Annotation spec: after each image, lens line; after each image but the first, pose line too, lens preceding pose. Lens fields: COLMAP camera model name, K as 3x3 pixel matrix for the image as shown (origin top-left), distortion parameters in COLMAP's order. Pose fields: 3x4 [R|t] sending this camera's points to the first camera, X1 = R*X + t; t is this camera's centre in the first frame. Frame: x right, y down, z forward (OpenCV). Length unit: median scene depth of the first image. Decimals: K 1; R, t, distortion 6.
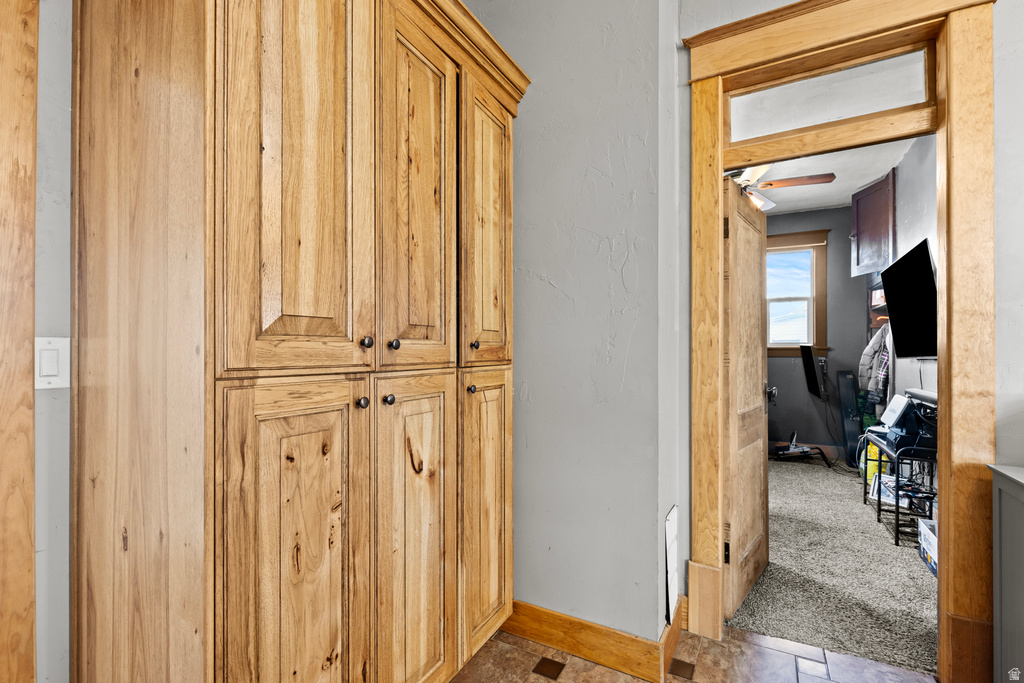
lens RADIAL K [[465.6, 0, 510.5], [0, 465.6, 347.2], [0, 0, 1]] dist [-0.002240, -0.000311]
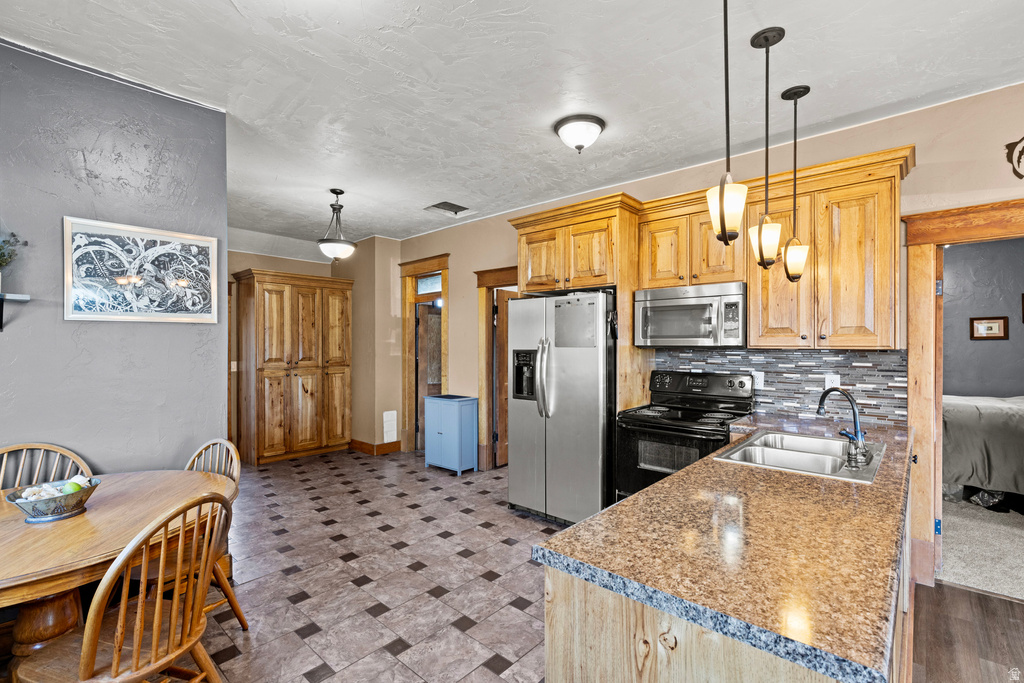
lens RADIAL K [[465.6, 0, 510.5], [0, 465.6, 347.2], [0, 0, 1]] dist [-0.002240, -0.000311]
pose [[0.973395, -0.001798, -0.229125, 2.542100], [0.004545, 0.999924, 0.011460, -0.180144], [0.229087, -0.012197, 0.973330, -2.651142]]
